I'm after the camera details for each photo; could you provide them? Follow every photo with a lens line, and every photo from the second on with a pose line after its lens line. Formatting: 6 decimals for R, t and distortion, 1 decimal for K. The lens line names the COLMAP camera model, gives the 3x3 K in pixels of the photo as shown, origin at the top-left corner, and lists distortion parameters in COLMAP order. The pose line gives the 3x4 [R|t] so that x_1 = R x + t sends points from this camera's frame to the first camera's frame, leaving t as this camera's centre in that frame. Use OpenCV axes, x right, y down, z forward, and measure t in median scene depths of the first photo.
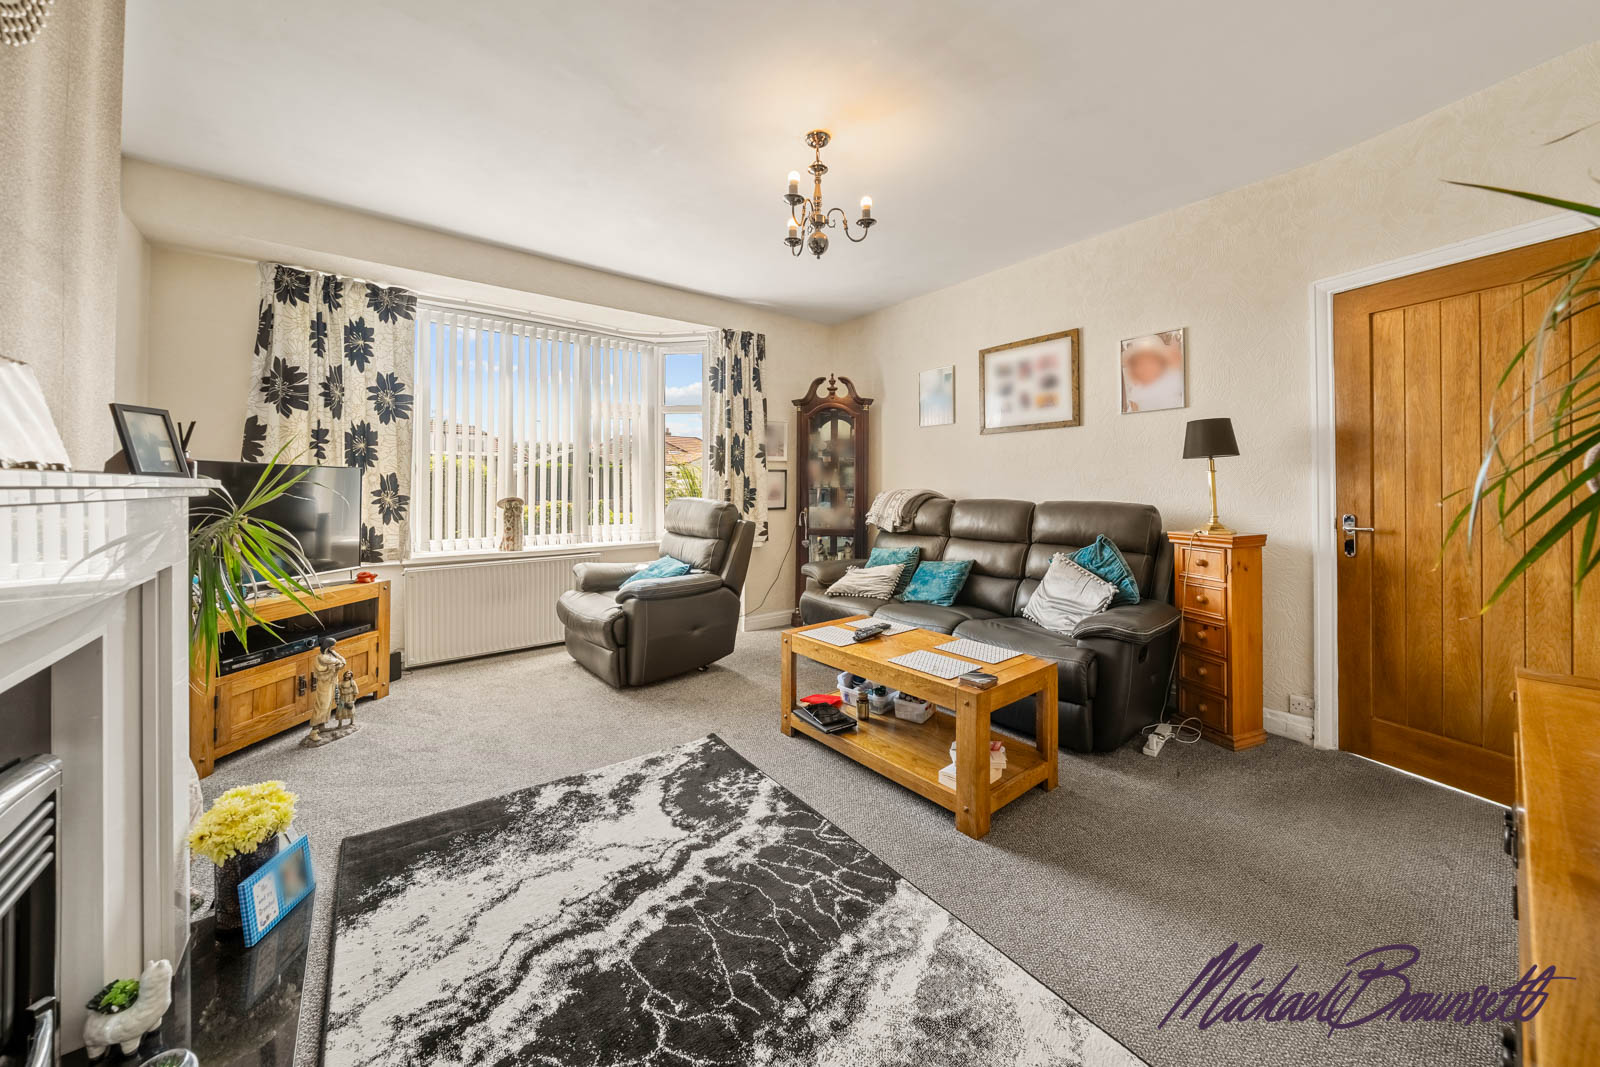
lens RADIAL K [[549.3, 0, 798.6], [0, 549.3, 485.2], [0, 0, 1]] dist [-0.001016, -0.000052]
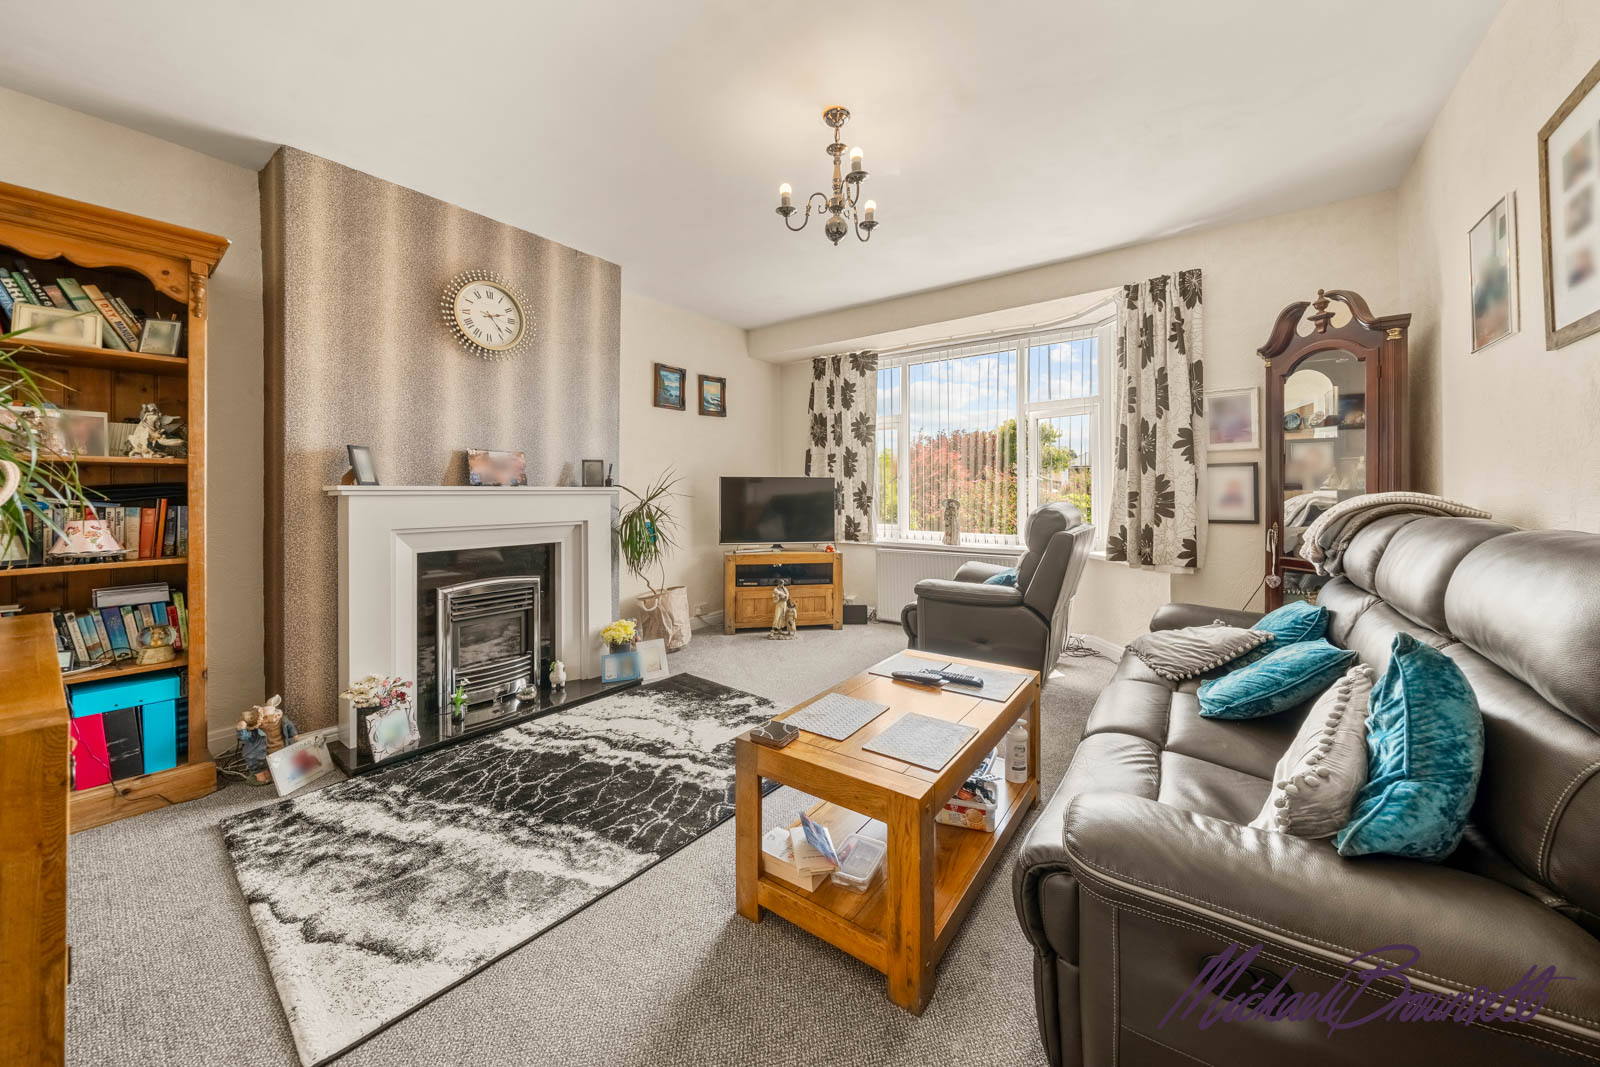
lens RADIAL K [[560.7, 0, 834.2], [0, 560.7, 489.9], [0, 0, 1]] dist [-0.000990, -0.000061]
pose [[0.305891, -0.001413, -0.952066, 1.057512], [0.003615, 0.999993, -0.000322, 0.005267], [0.952060, -0.003343, 0.305894, 0.788687]]
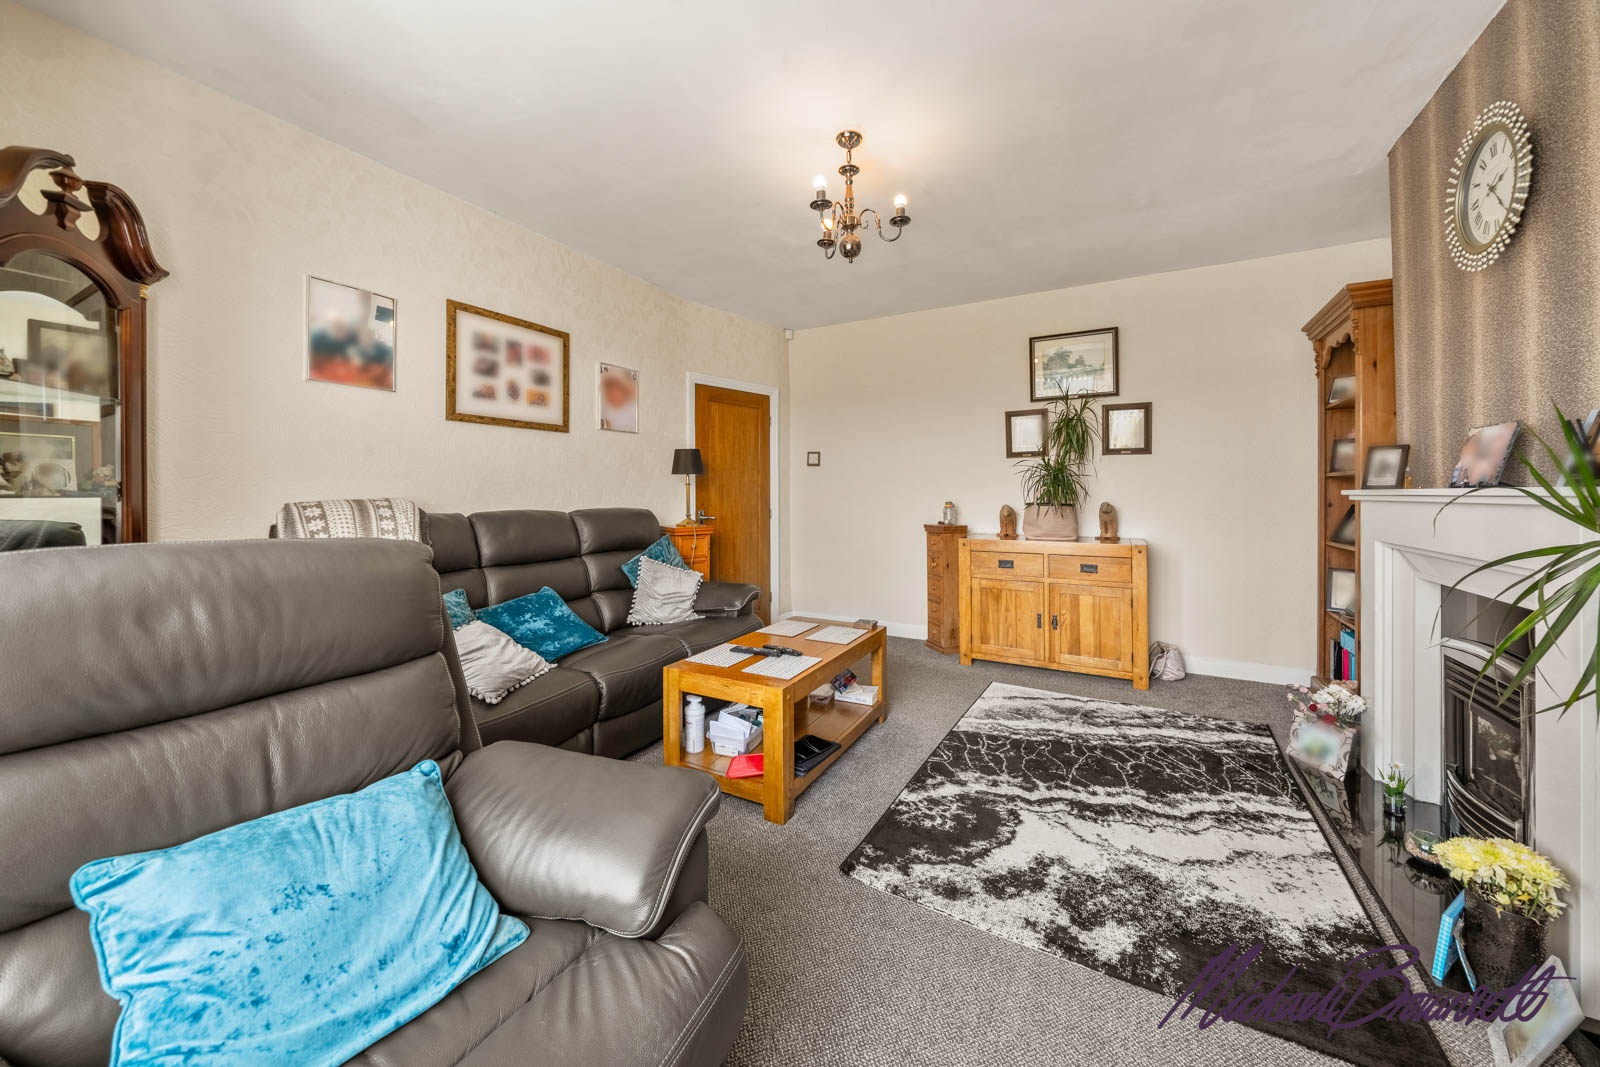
lens RADIAL K [[570.5, 0, 800.7], [0, 570.5, 494.7], [0, 0, 1]] dist [-0.000433, -0.000163]
pose [[-0.380225, -0.002085, 0.924892, -0.982405], [-0.002787, 0.999996, 0.001109, 0.000328], [-0.924890, -0.002156, -0.380229, 1.658229]]
